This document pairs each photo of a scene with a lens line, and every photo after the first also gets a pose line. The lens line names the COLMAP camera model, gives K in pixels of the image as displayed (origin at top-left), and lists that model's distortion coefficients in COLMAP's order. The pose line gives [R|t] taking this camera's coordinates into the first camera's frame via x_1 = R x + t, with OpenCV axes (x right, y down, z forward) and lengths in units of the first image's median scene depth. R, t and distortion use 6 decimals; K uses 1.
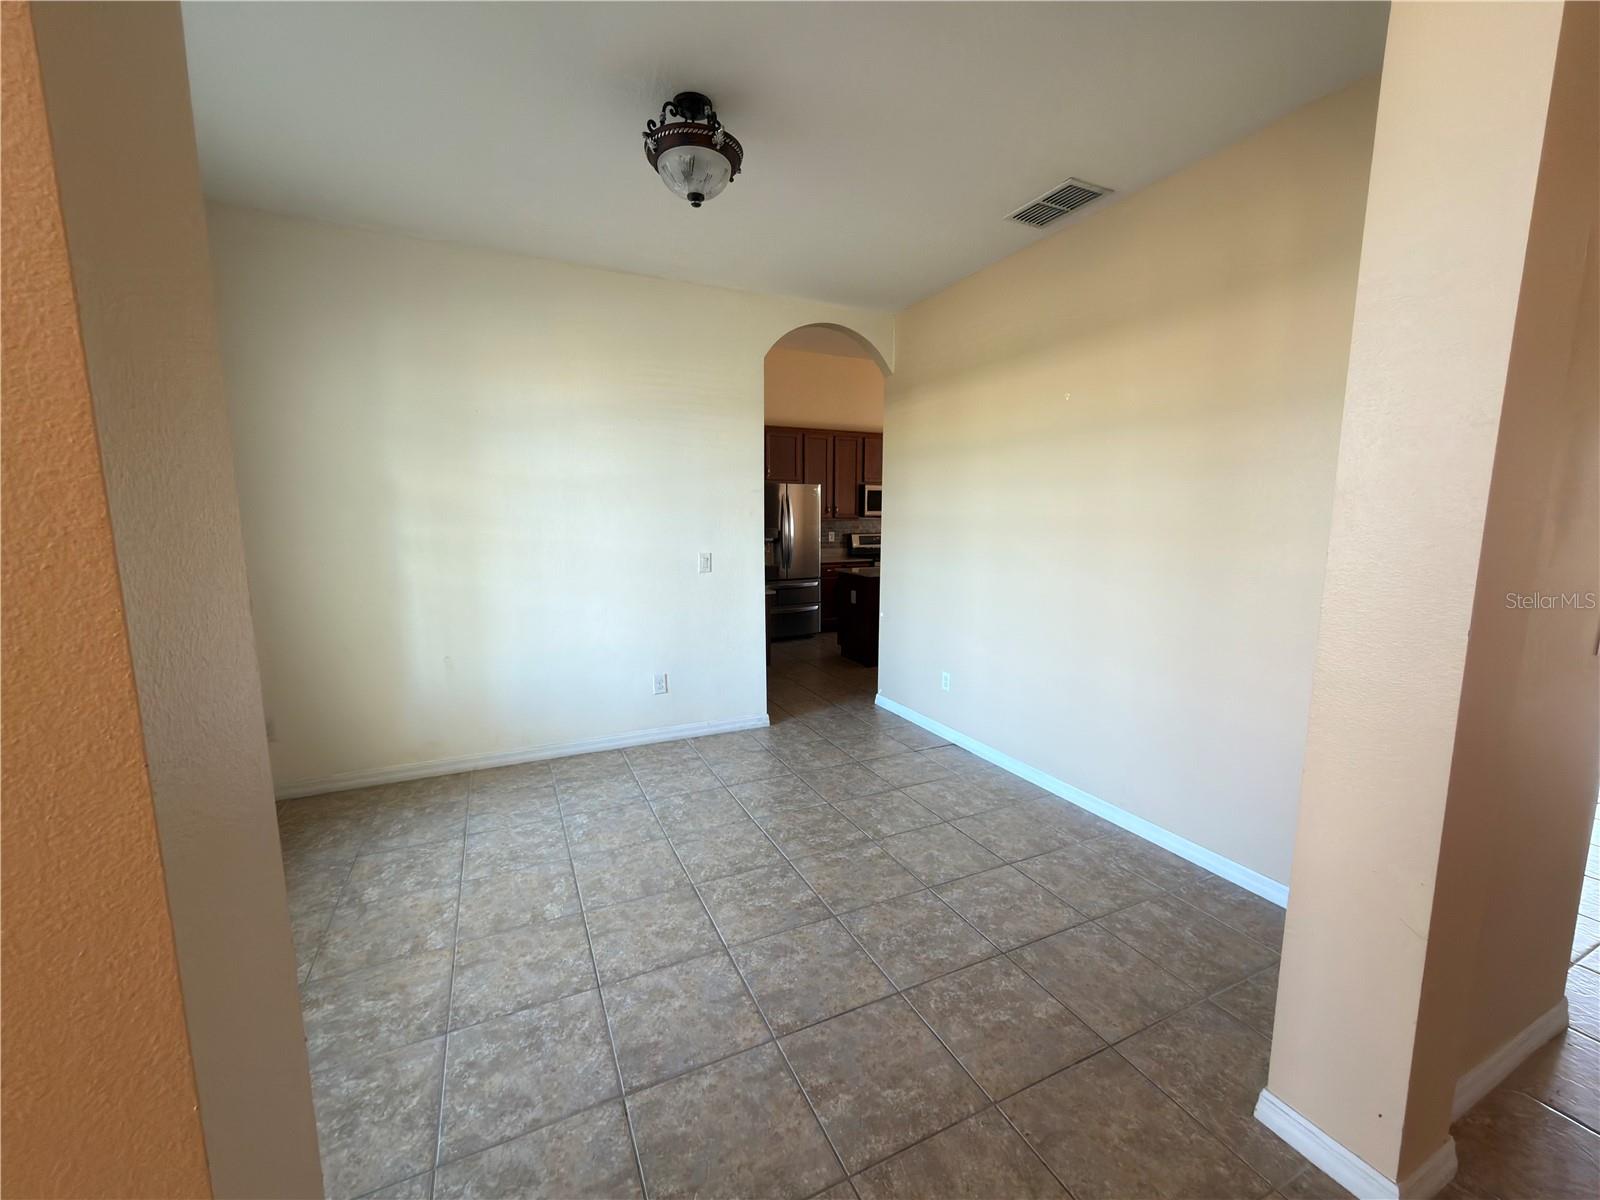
lens RADIAL K [[641.1, 0, 799.5], [0, 641.1, 603.2], [0, 0, 1]] dist [0.001989, 0.000318]
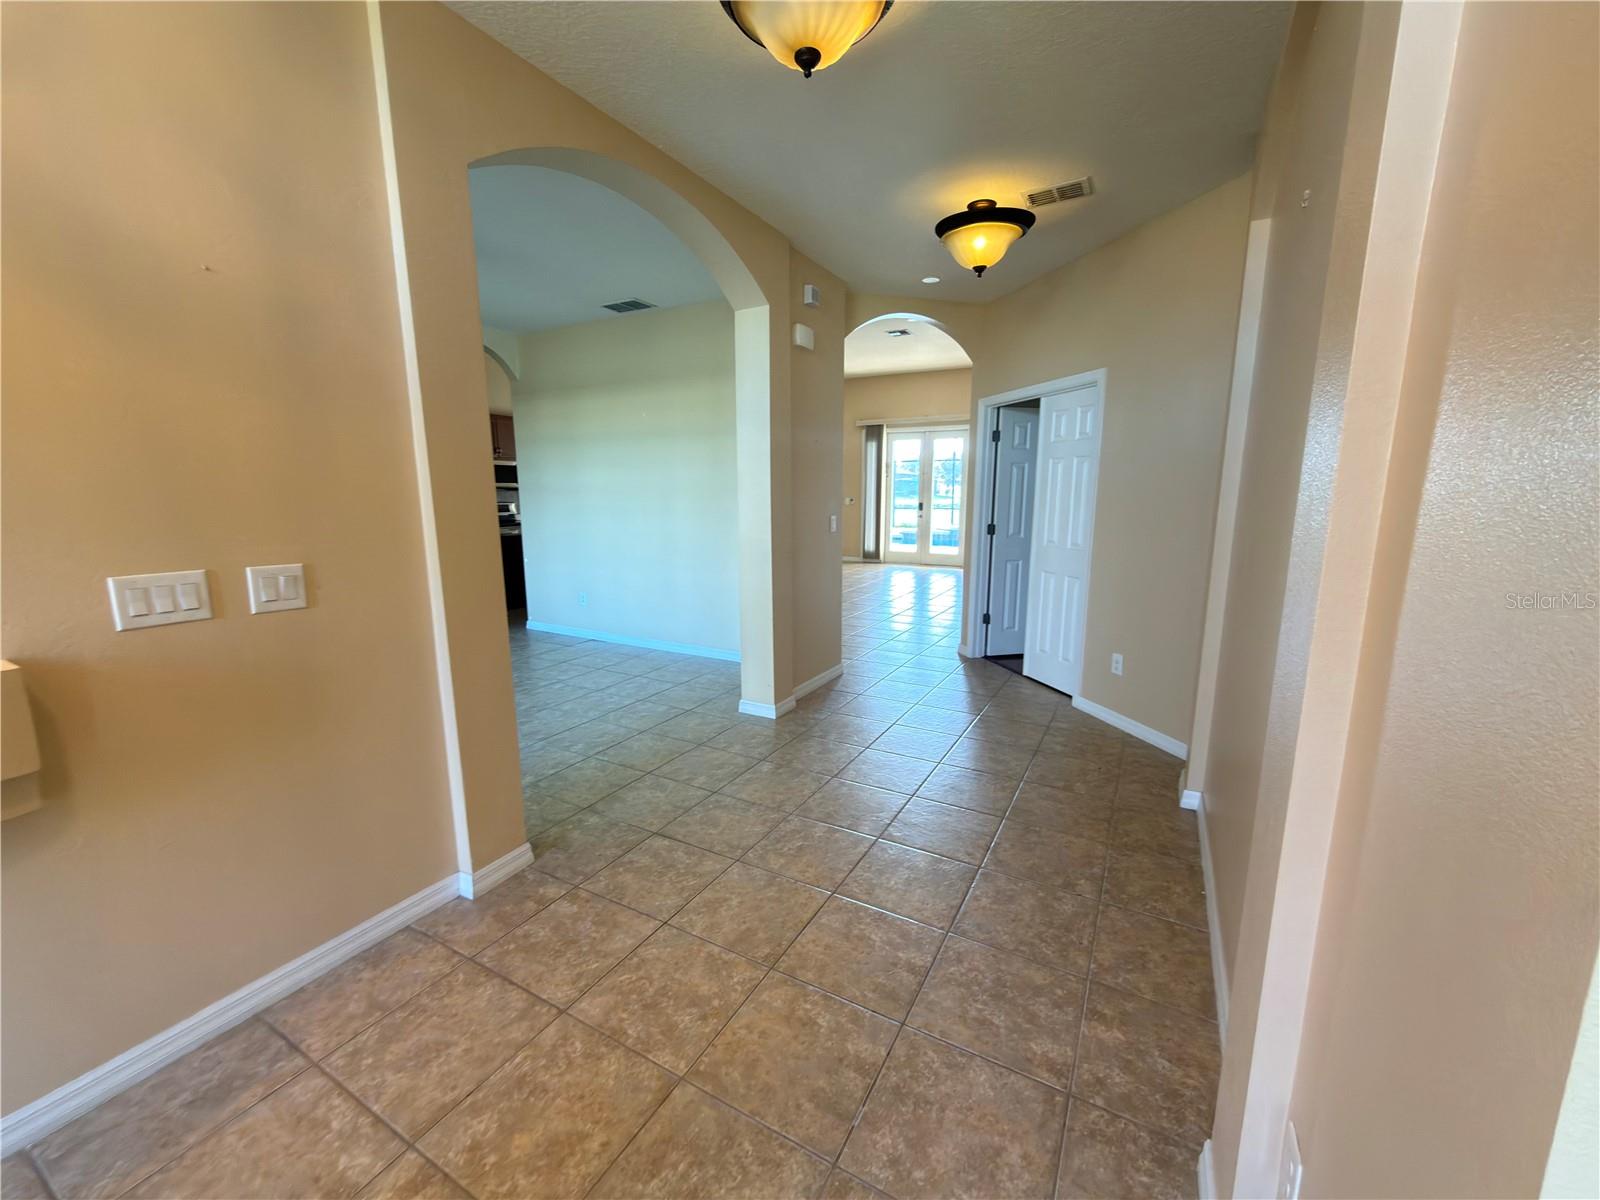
lens RADIAL K [[641.1, 0, 799.5], [0, 641.1, 603.2], [0, 0, 1]] dist [0.001989, 0.000318]
pose [[0.815695, -0.103132, 0.569215, -0.255011], [0.080431, 0.994642, 0.064953, 0.095246], [-0.572864, -0.007200, 0.819619, -0.608772]]
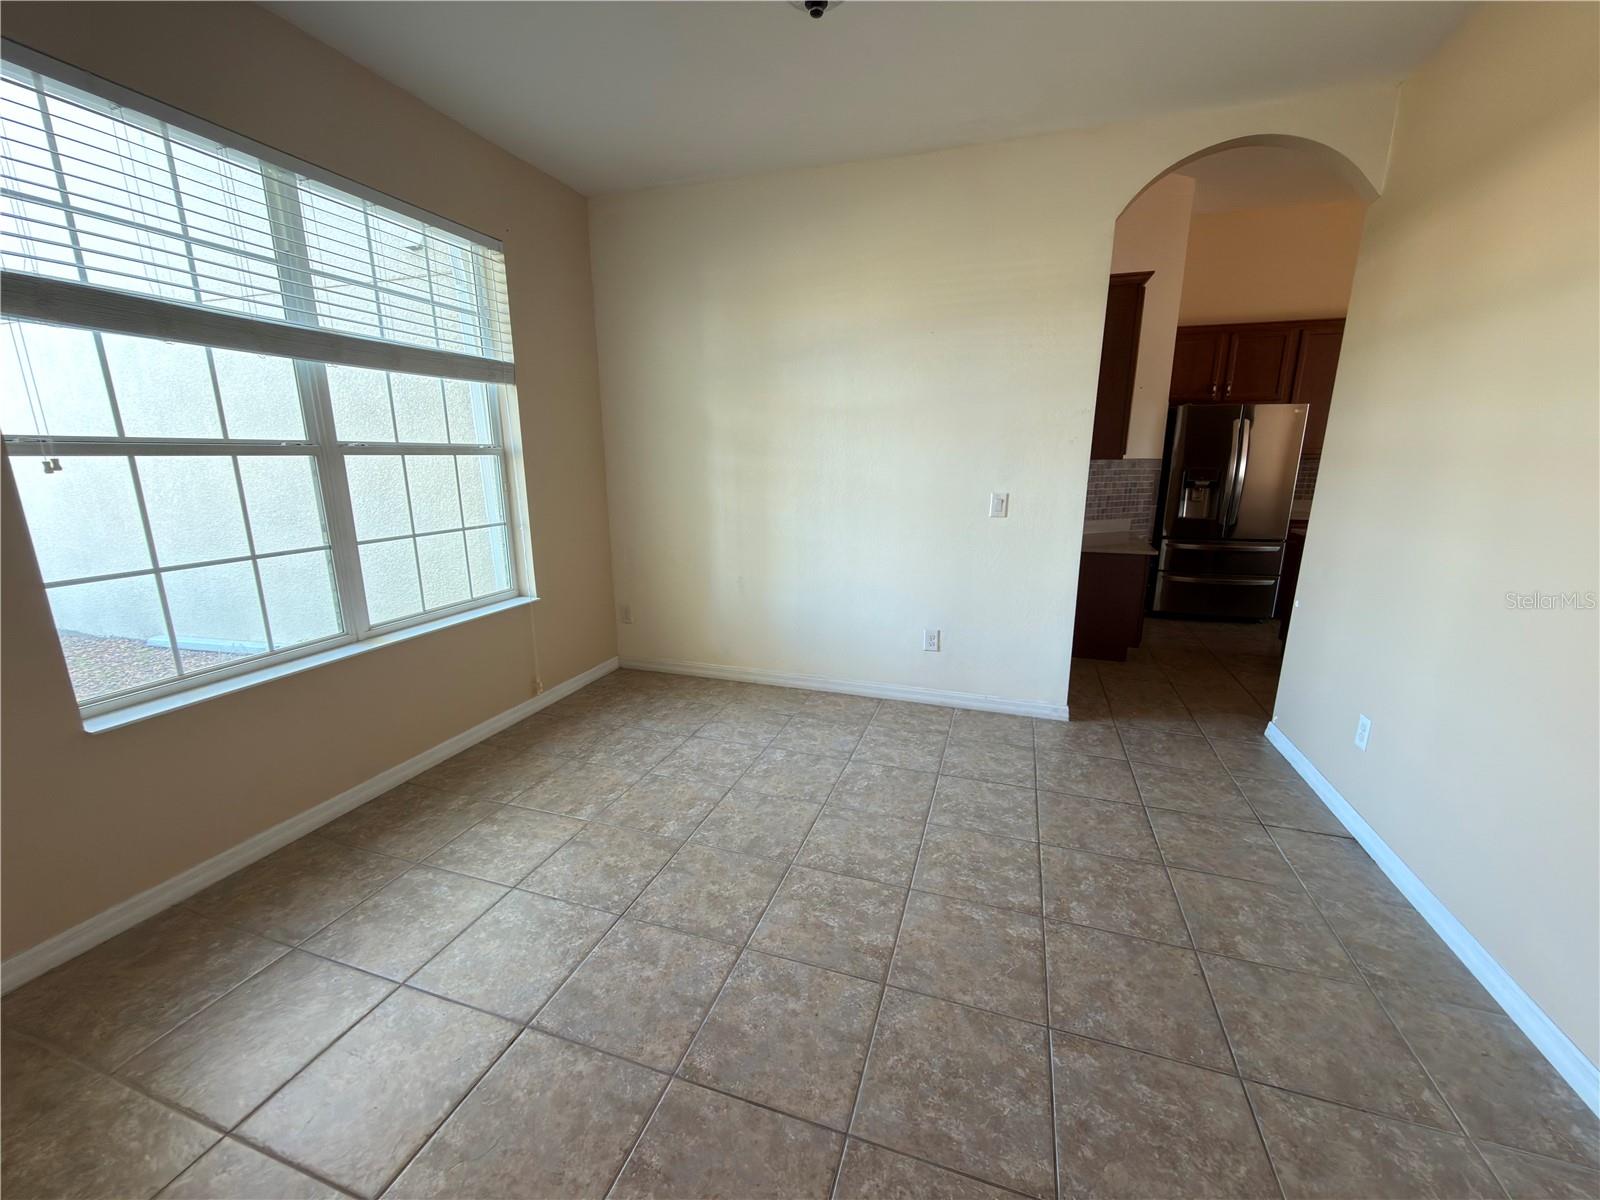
lens RADIAL K [[641.1, 0, 799.5], [0, 641.1, 603.2], [0, 0, 1]] dist [0.001989, 0.000318]
pose [[0.721007, 0.157709, -0.674742, 0.291852], [-0.095831, 0.987093, 0.128313, -0.024865], [0.686269, -0.027853, 0.726814, 0.281994]]
